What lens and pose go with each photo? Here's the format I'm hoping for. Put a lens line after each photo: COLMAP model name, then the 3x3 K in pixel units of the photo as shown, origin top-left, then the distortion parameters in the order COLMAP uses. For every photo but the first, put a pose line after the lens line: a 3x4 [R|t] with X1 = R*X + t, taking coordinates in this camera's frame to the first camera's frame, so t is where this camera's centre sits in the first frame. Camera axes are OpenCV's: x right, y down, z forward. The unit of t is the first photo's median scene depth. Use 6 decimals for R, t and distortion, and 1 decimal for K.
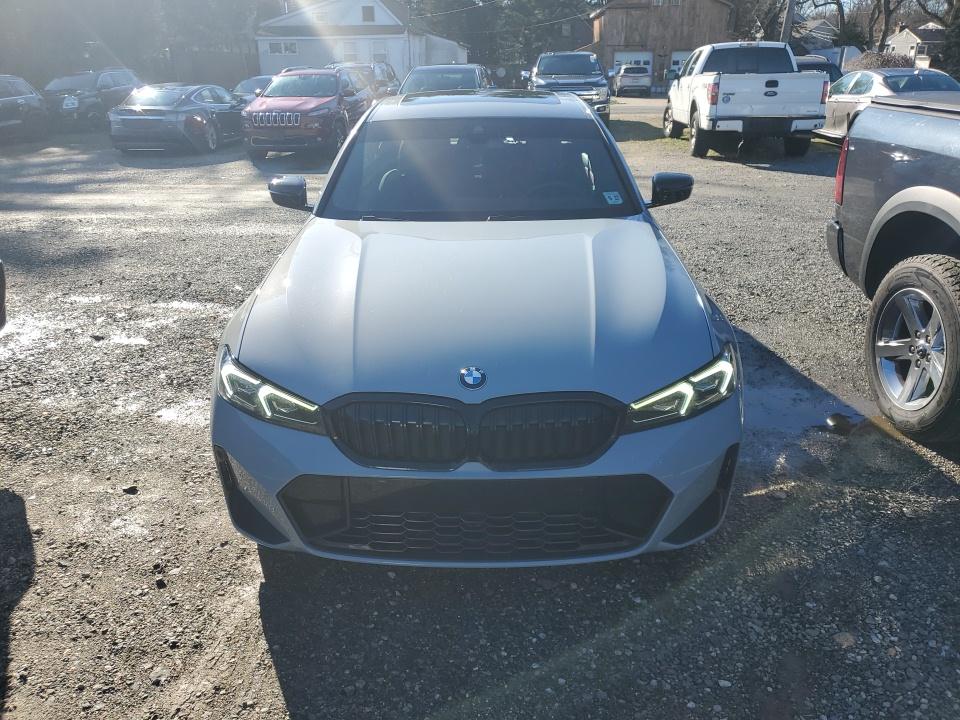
lens RADIAL K [[751.1, 0, 476.2], [0, 751.1, 362.8], [0, 0, 1]] dist [0.012008, 0.010356]
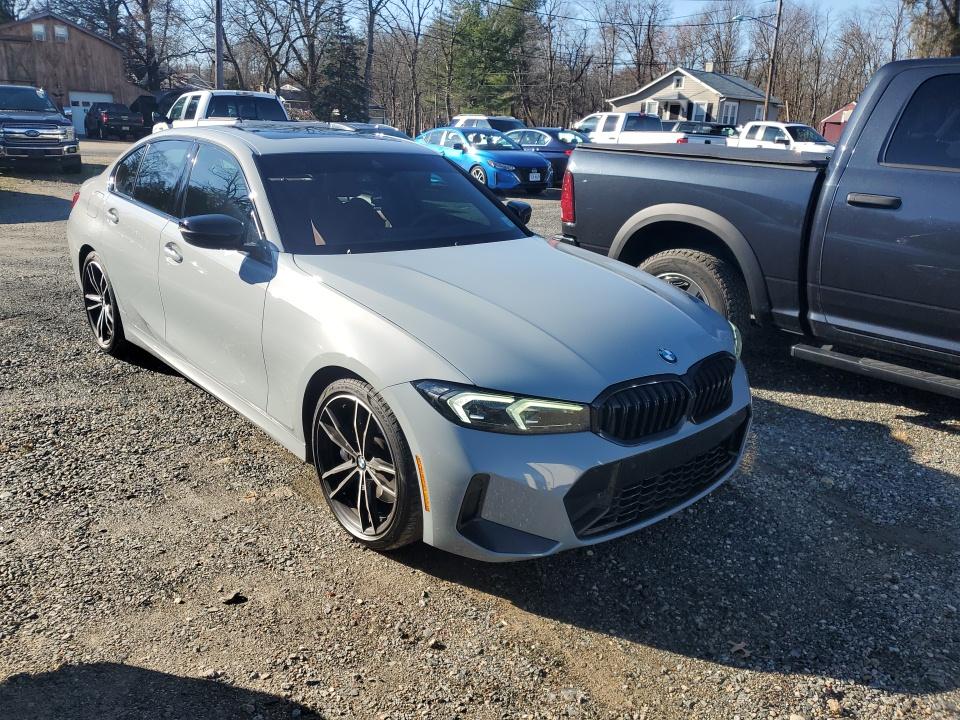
lens RADIAL K [[751.1, 0, 476.6], [0, 751.1, 360.7], [0, 0, 1]] dist [0.012008, 0.010356]
pose [[0.734935, -0.165905, 0.657530, -0.400881], [0.203771, 0.978830, 0.019214, -0.022716], [-0.646798, 0.119864, 0.753183, 0.099304]]
